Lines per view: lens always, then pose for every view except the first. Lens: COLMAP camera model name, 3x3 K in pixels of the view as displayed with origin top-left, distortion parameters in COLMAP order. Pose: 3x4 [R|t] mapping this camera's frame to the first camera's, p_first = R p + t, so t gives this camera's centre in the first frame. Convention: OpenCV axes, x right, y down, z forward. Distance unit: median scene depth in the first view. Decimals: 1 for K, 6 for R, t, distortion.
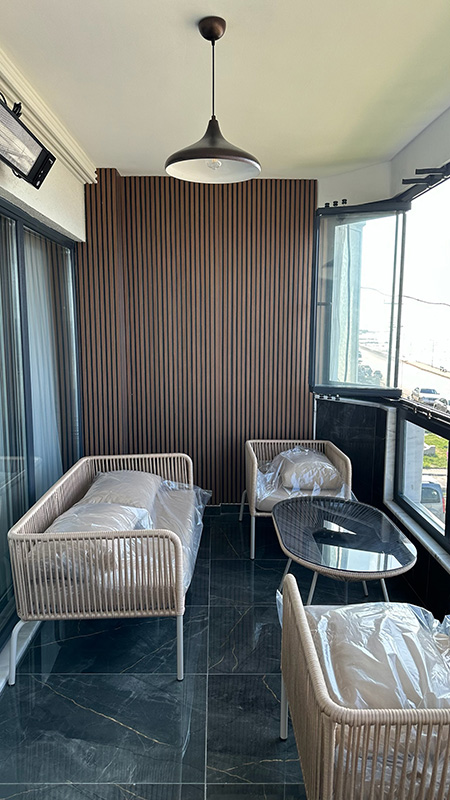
lens RADIAL K [[588.8, 0, 225.0], [0, 588.8, 400.0], [0, 0, 1]] dist [0.206355, -0.249248]
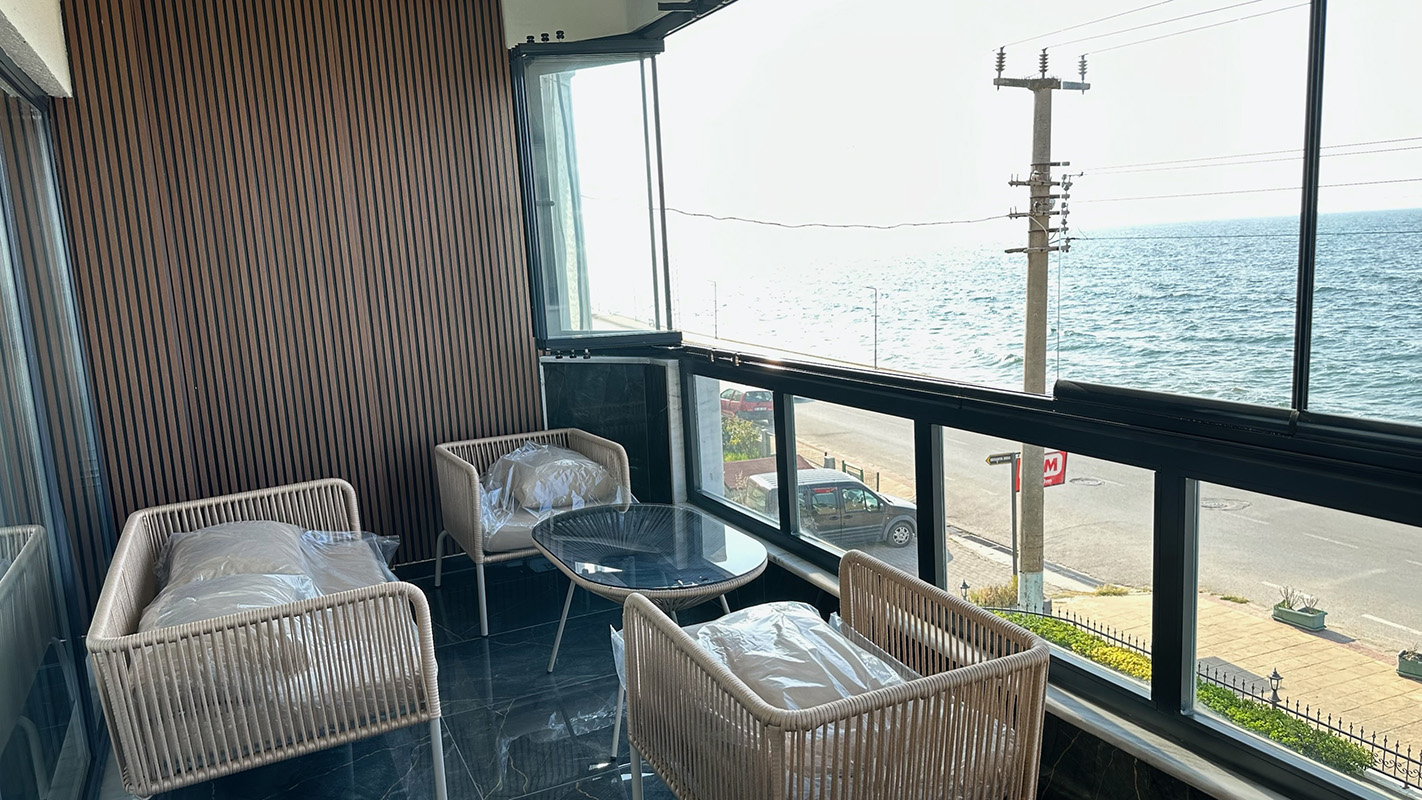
lens RADIAL K [[1046.5, 0, 711.0], [0, 1046.5, 400.0], [0, 0, 1]] dist [0.206355, -0.249248]
pose [[0.912427, -0.115765, 0.392525, -0.135175], [0.113061, 0.993132, 0.030086, 0.027074], [-0.393313, 0.016928, 0.919249, -0.062387]]
